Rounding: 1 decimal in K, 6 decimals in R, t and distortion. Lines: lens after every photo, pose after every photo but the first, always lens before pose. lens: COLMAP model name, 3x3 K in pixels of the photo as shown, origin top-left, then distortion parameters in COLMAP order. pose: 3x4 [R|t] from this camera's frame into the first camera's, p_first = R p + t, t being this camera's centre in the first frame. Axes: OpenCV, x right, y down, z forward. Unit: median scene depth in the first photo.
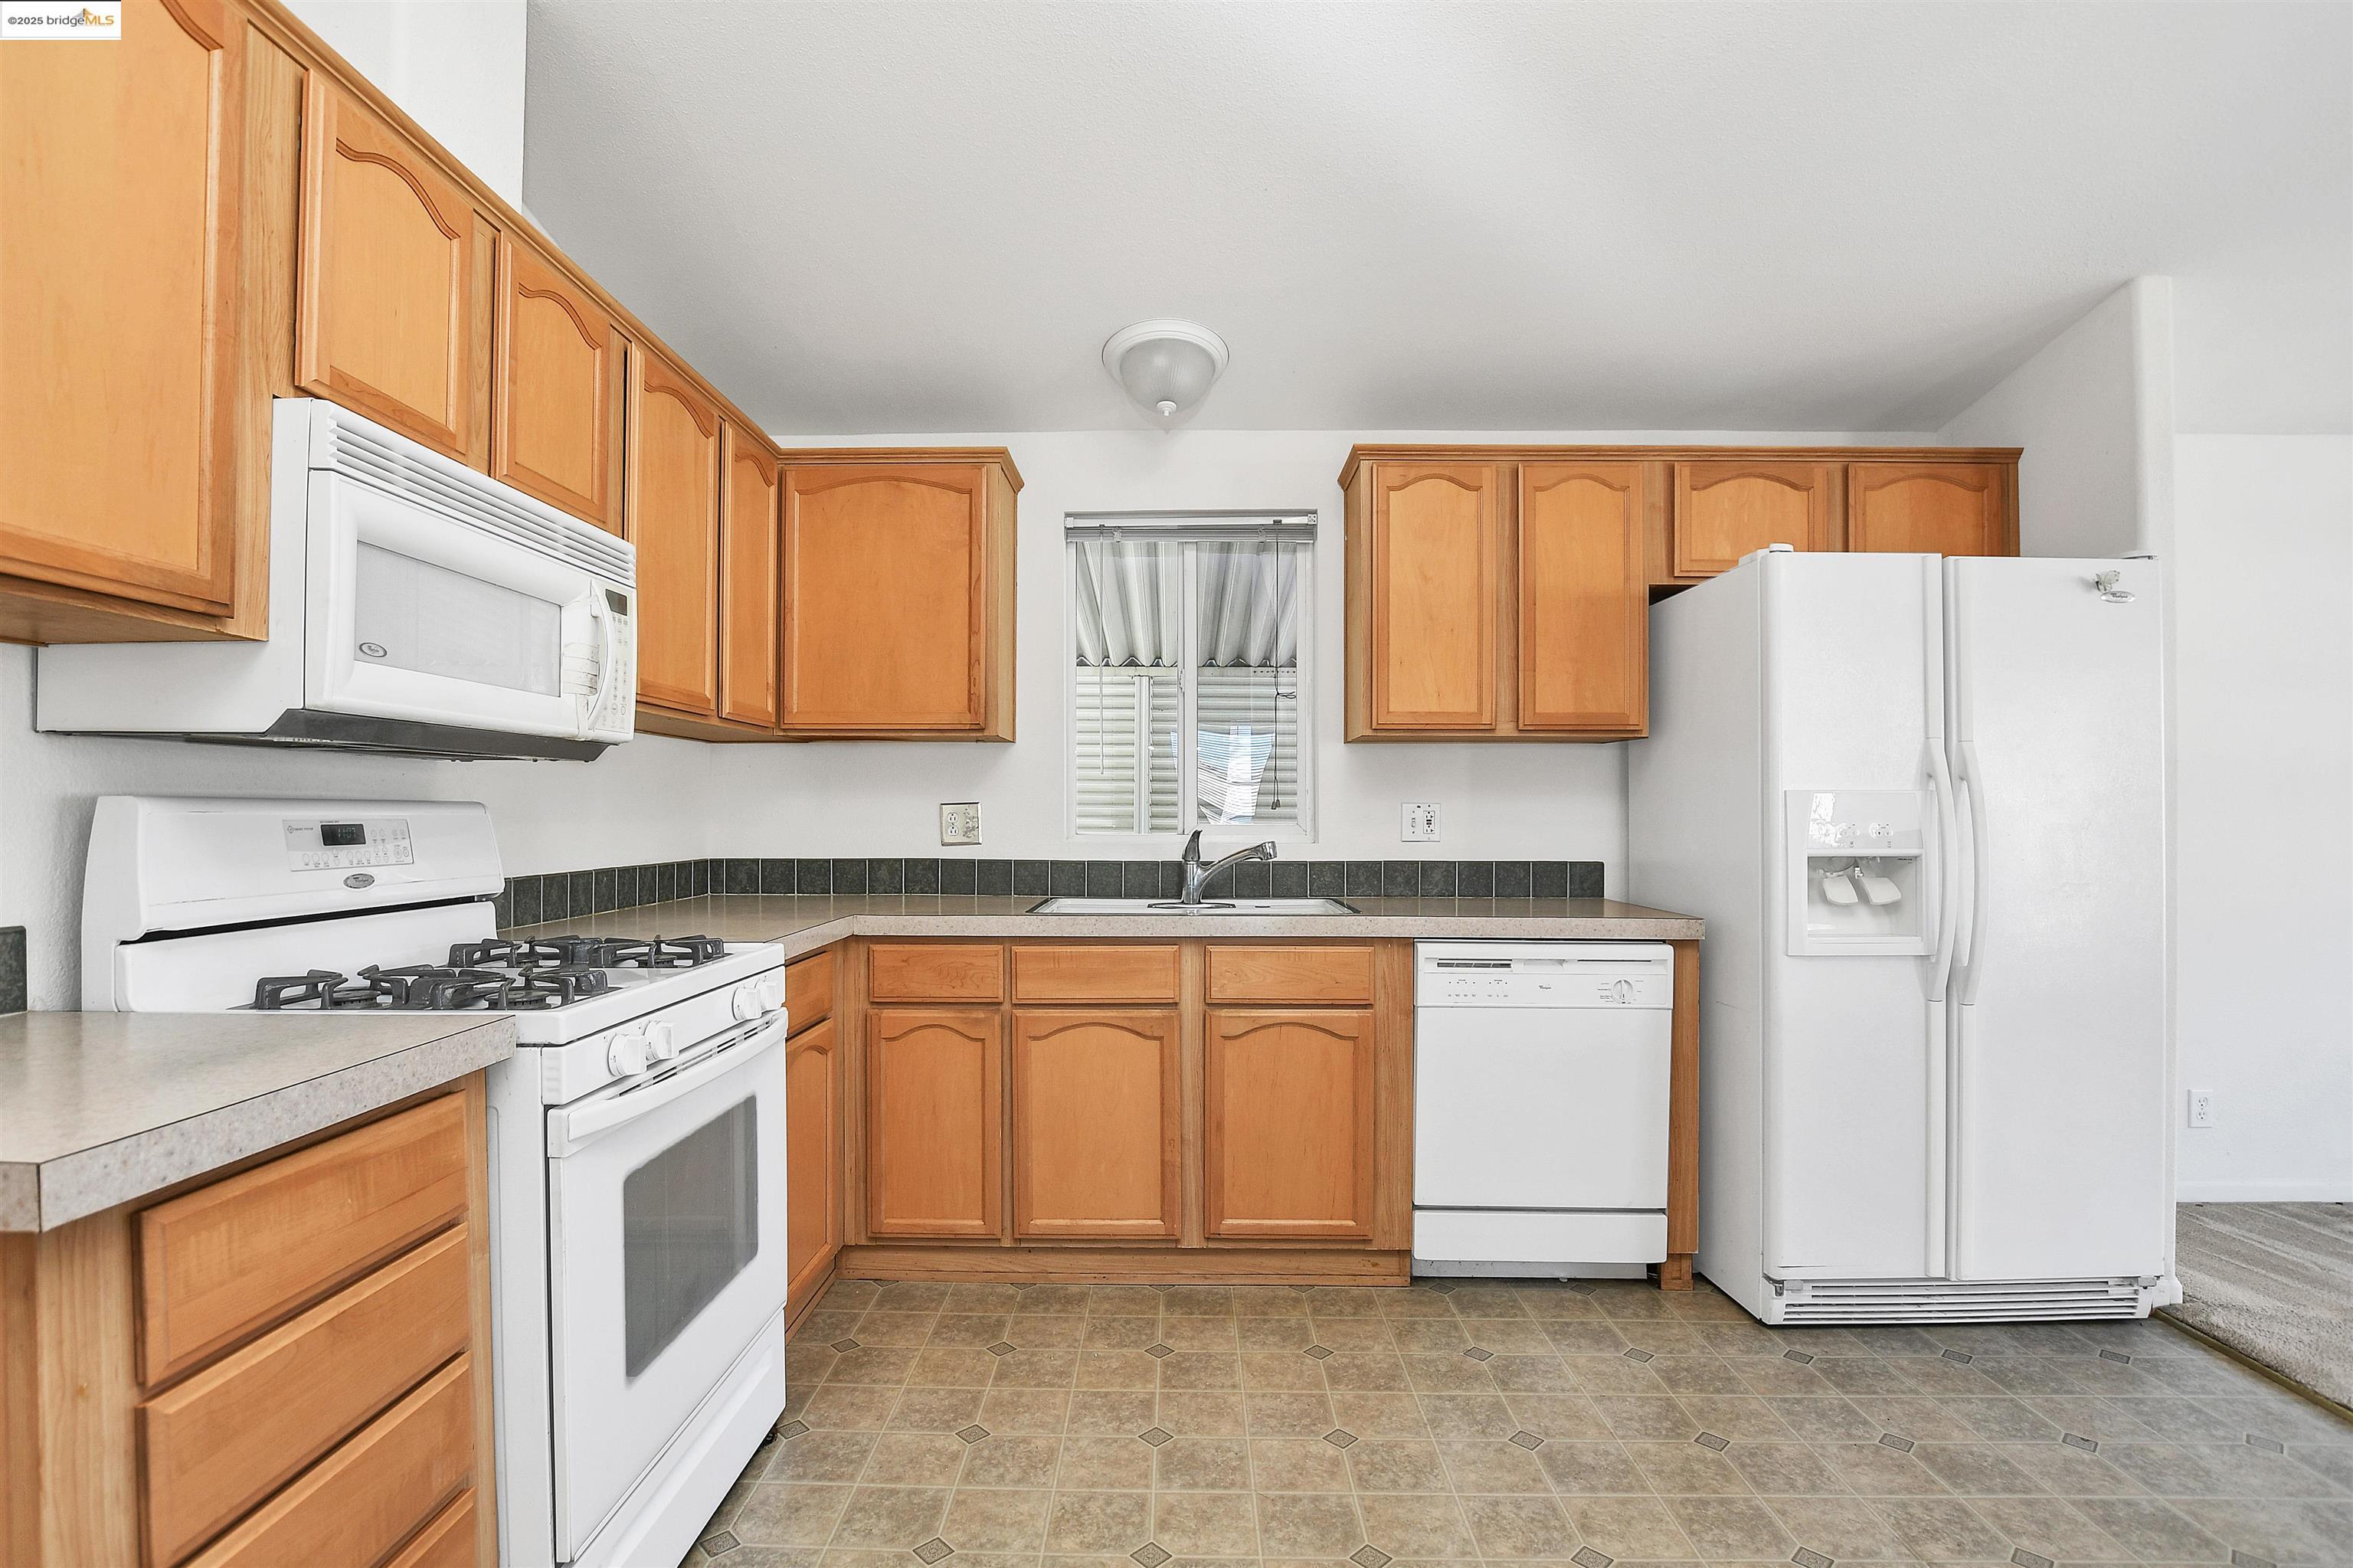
lens RADIAL K [[1100.4, 0, 1143.7], [0, 1100.4, 800.6], [0, 0, 1]] dist [-0.025813, -0.000016]
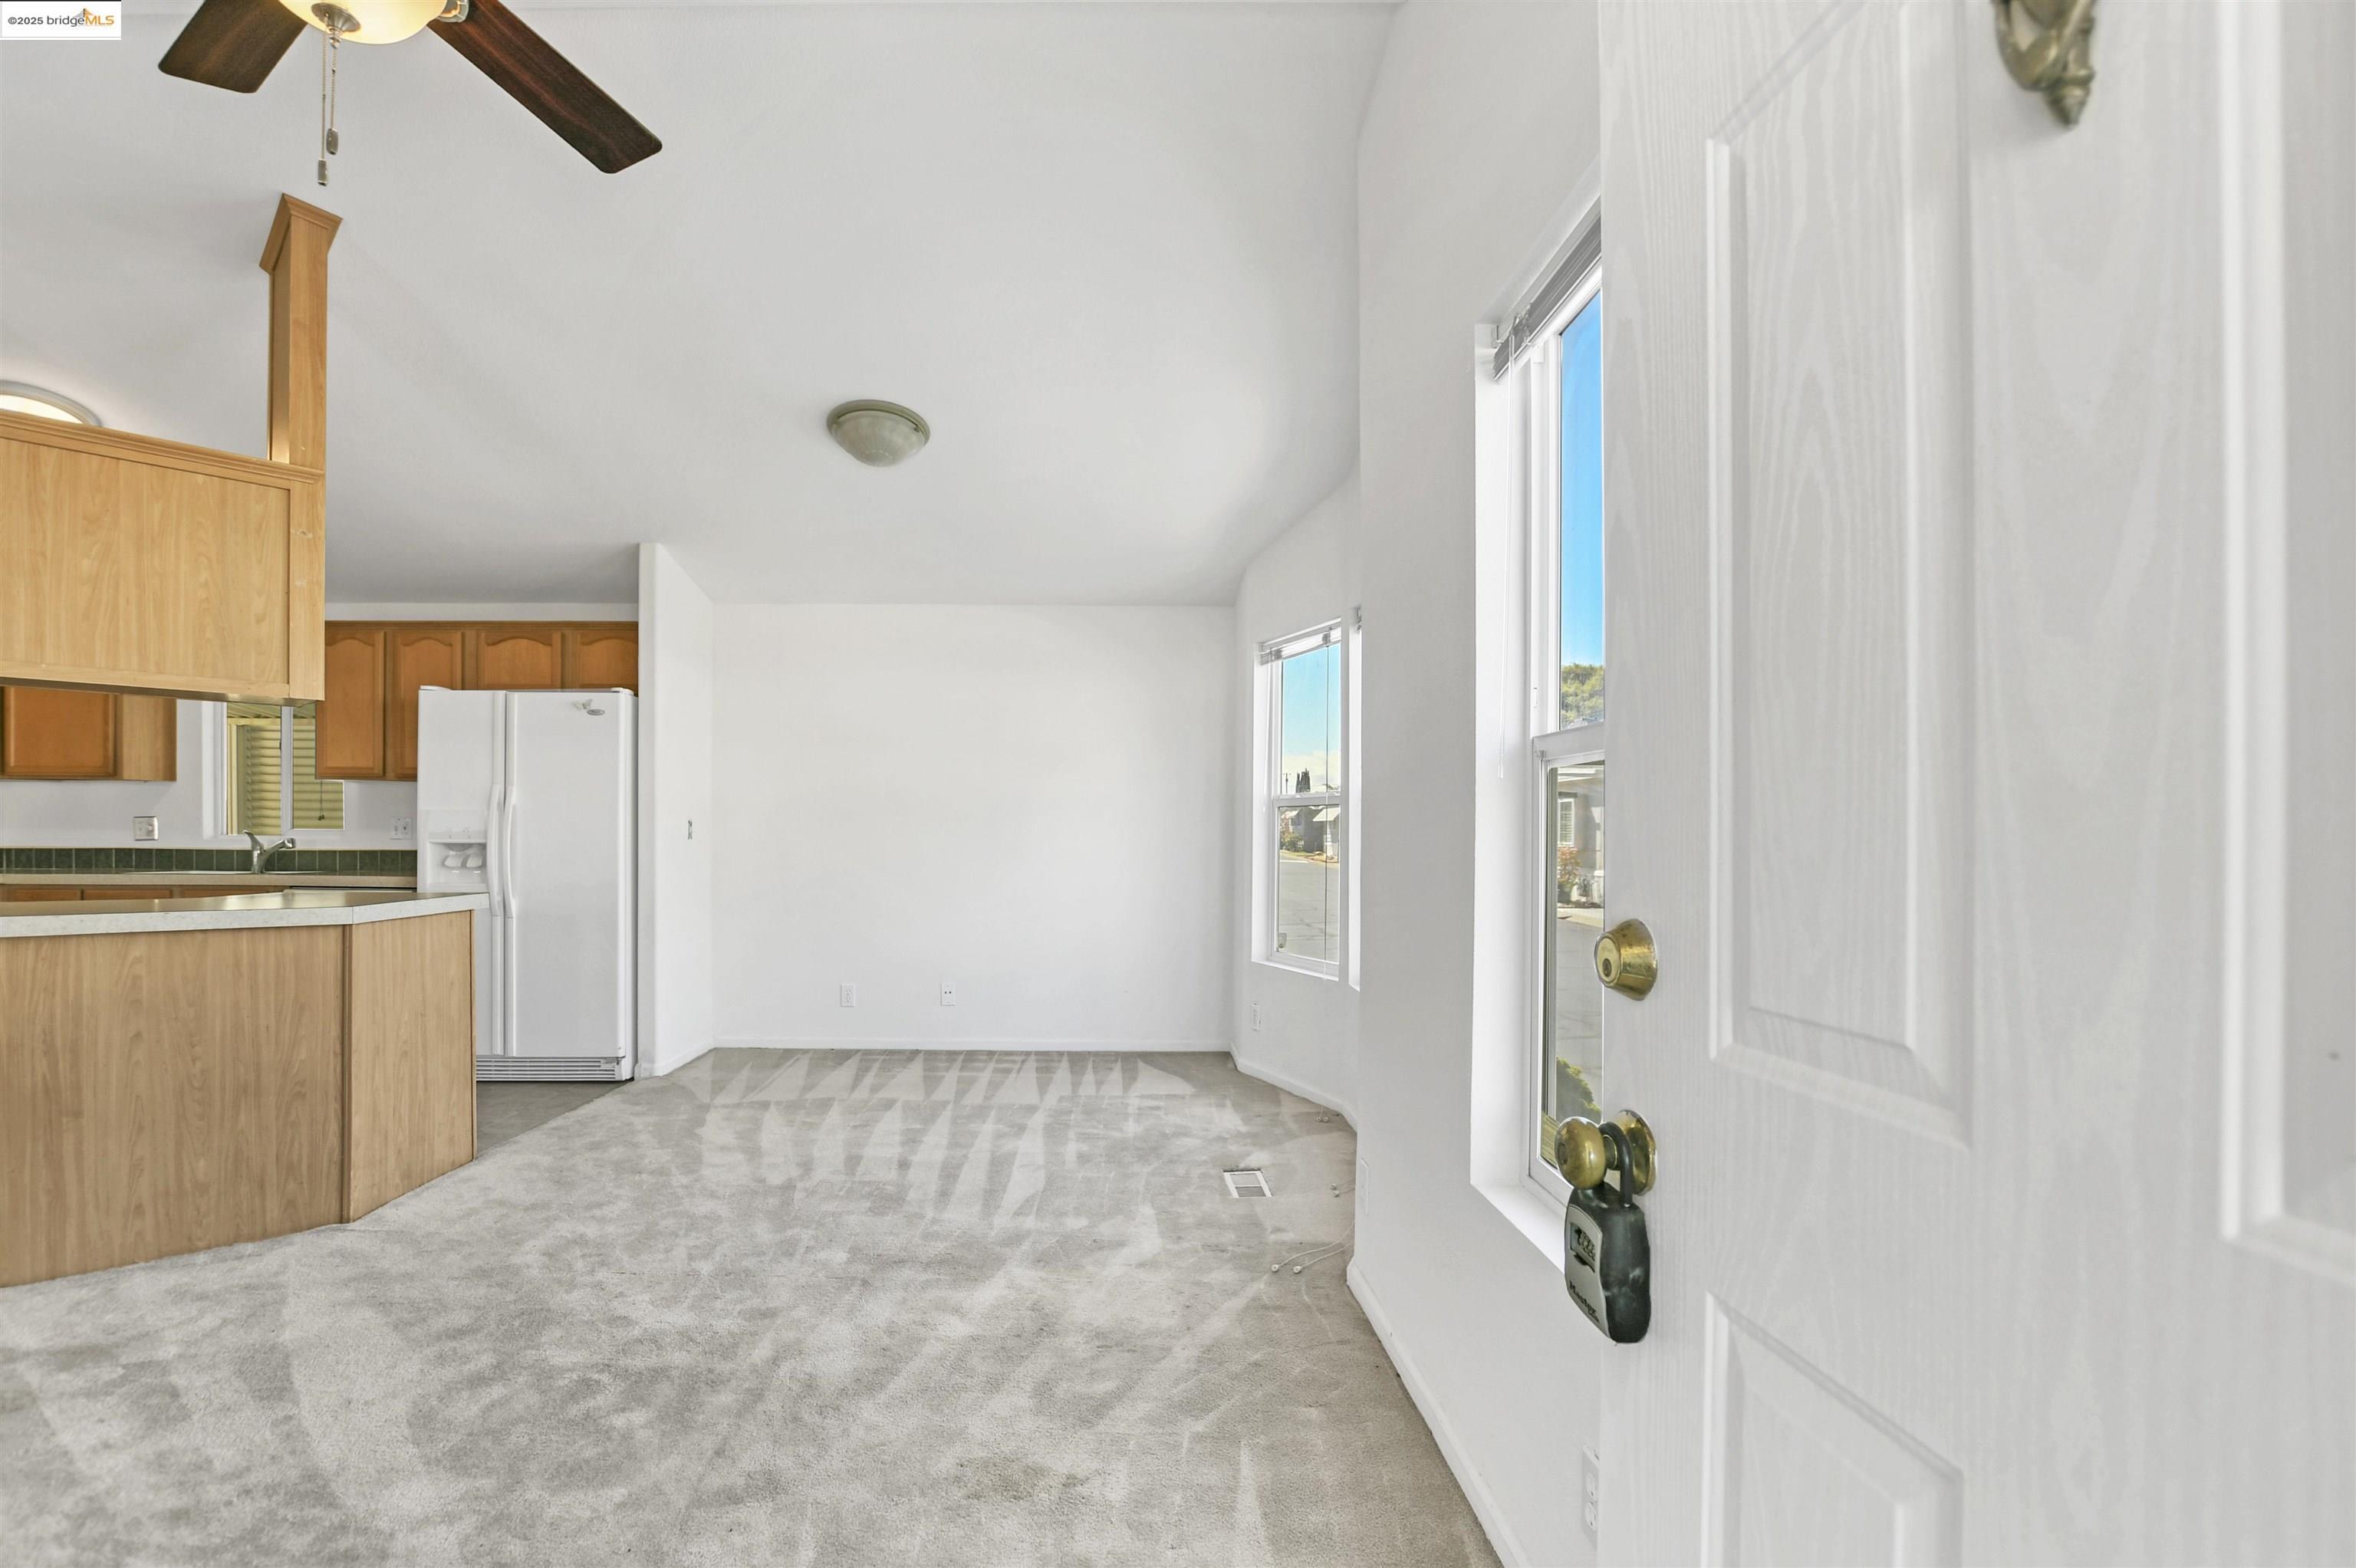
lens RADIAL K [[1135.1, 0, 1103.6], [0, 1135.1, 843.6], [0, 0, 1]] dist [-0.003077, -0.001189]
pose [[0.999756, 0.003427, 0.021804, 1.777720], [-0.003863, 0.999792, 0.020001, 0.004914], [-0.021731, -0.020080, 0.999562, -1.100234]]
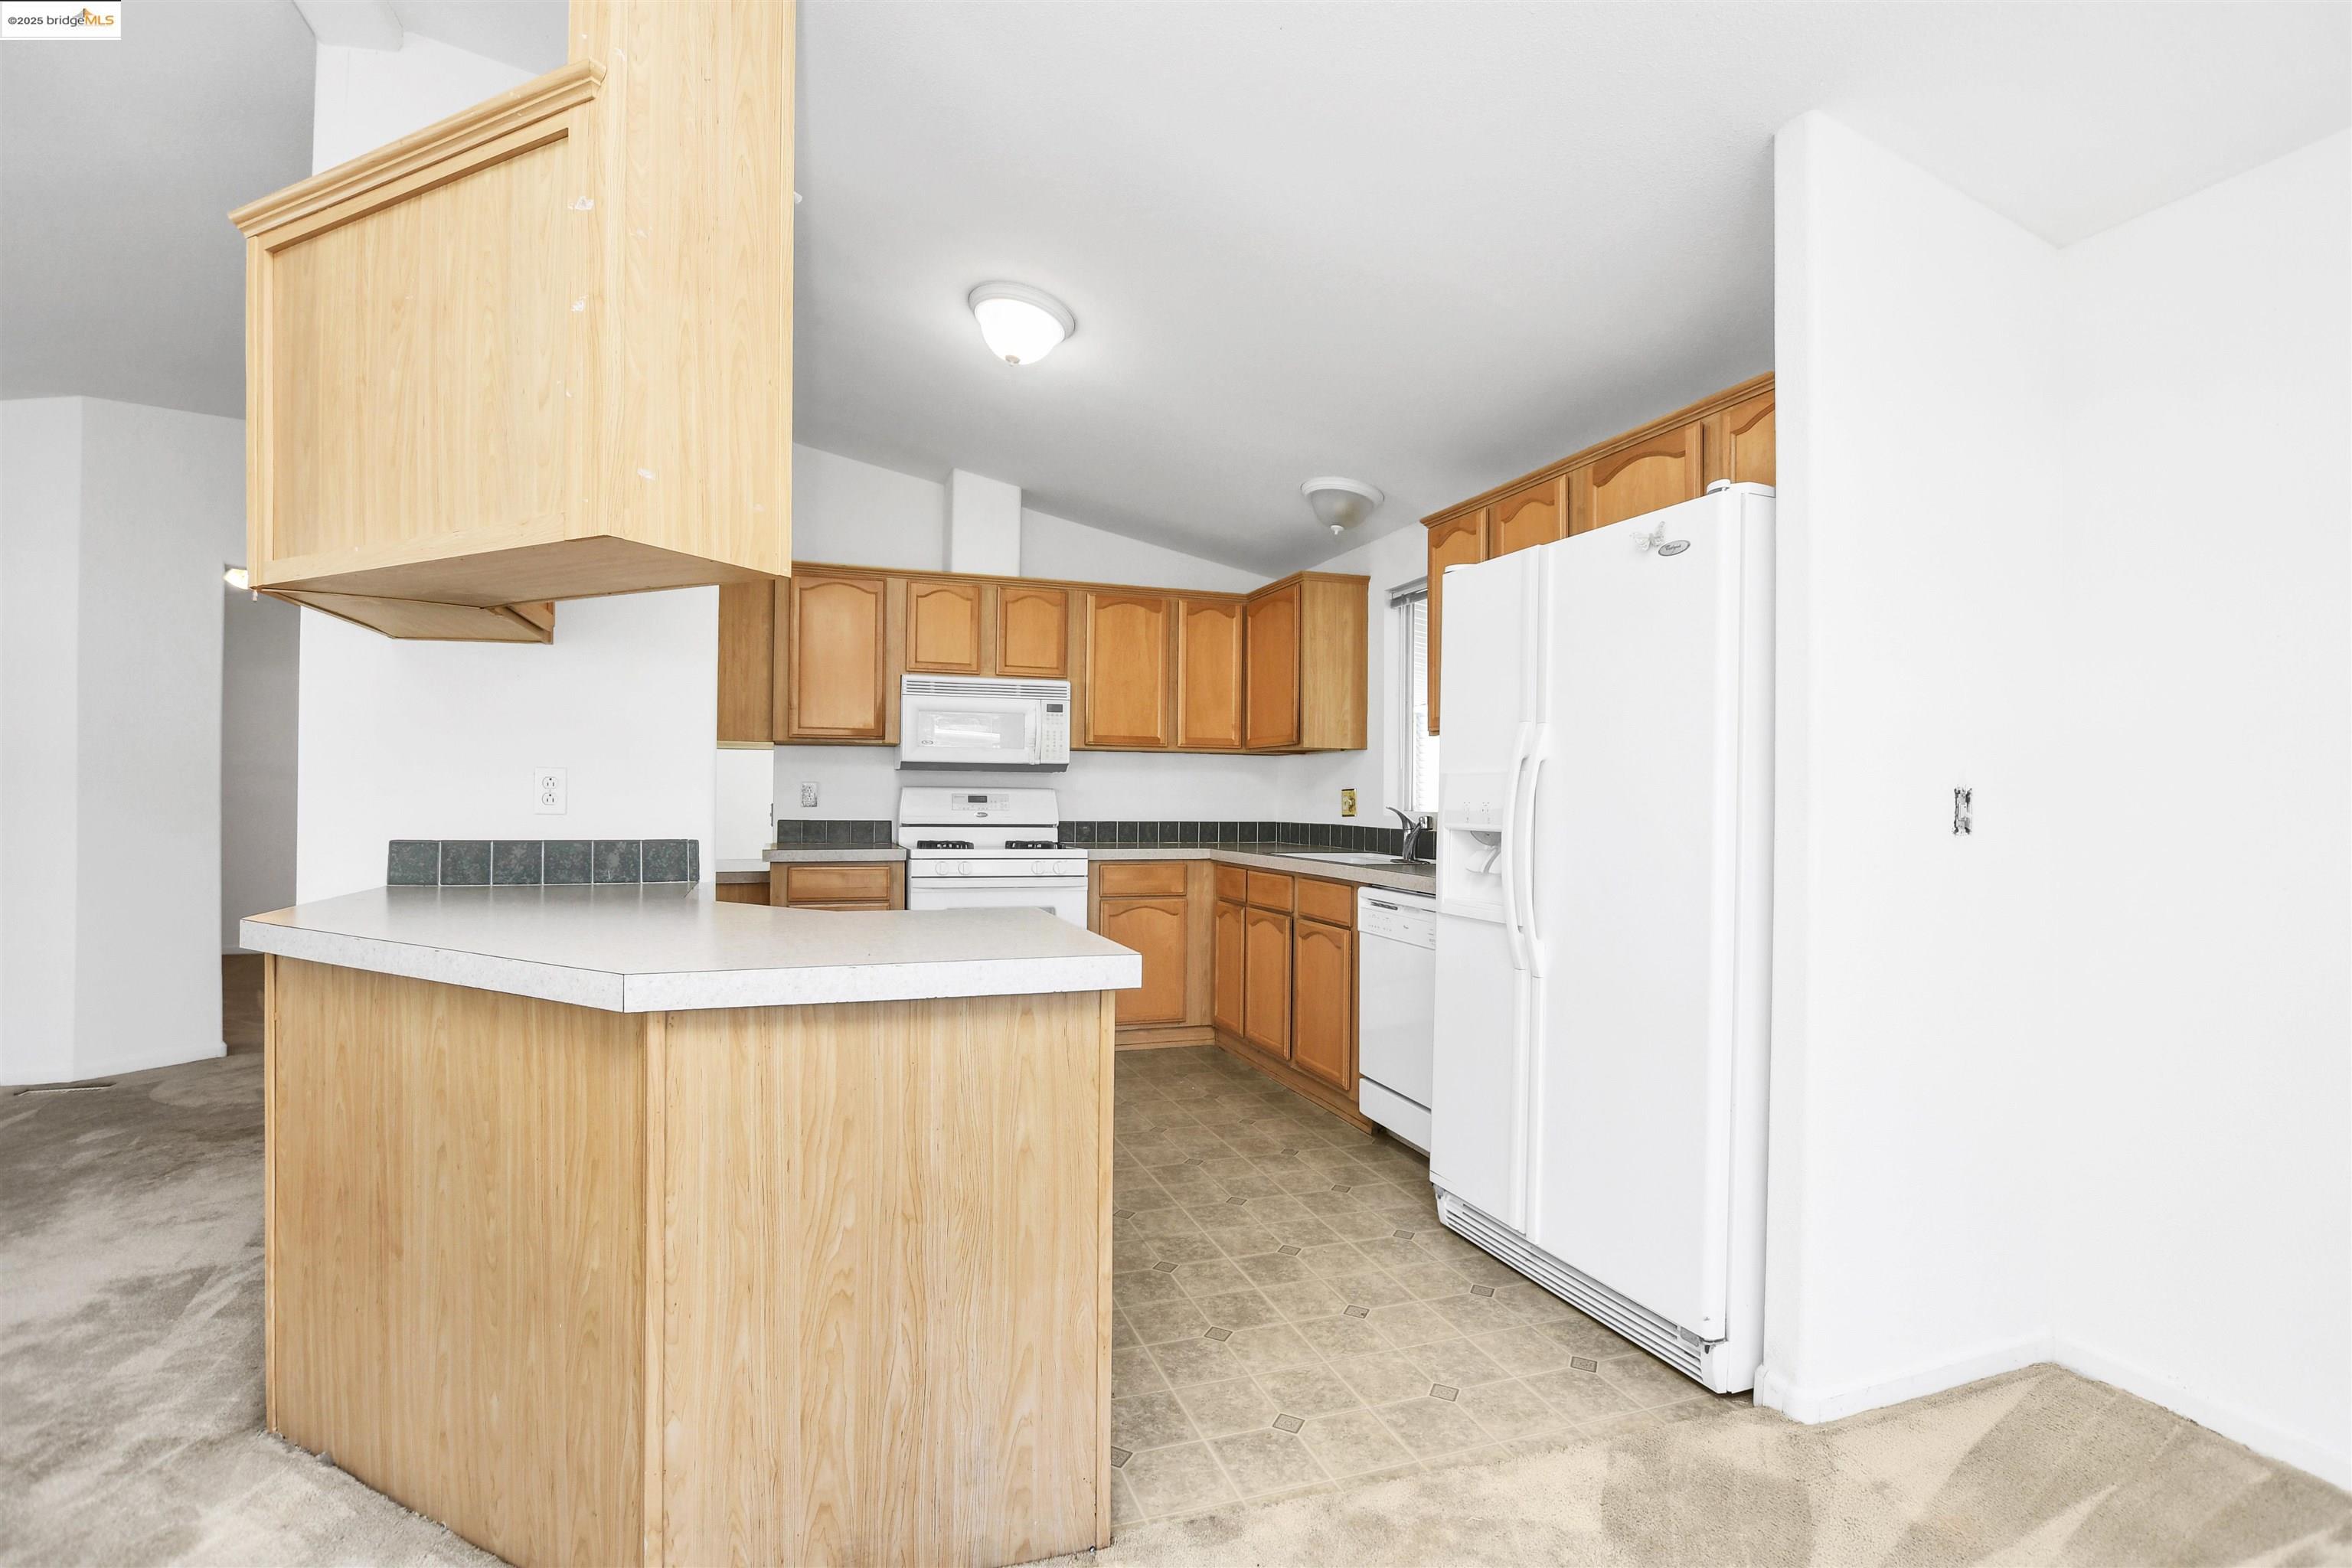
lens RADIAL K [[1075.7, 0, 1150.9], [0, 1075.7, 791.3], [0, 0, 1]] dist [-0.015359, -0.000230]
pose [[0.350542, -0.002094, -0.936545, 1.569758], [0.000254, 0.999998, -0.002141, 0.011475], [0.936547, 0.000513, 0.350542, 0.288348]]
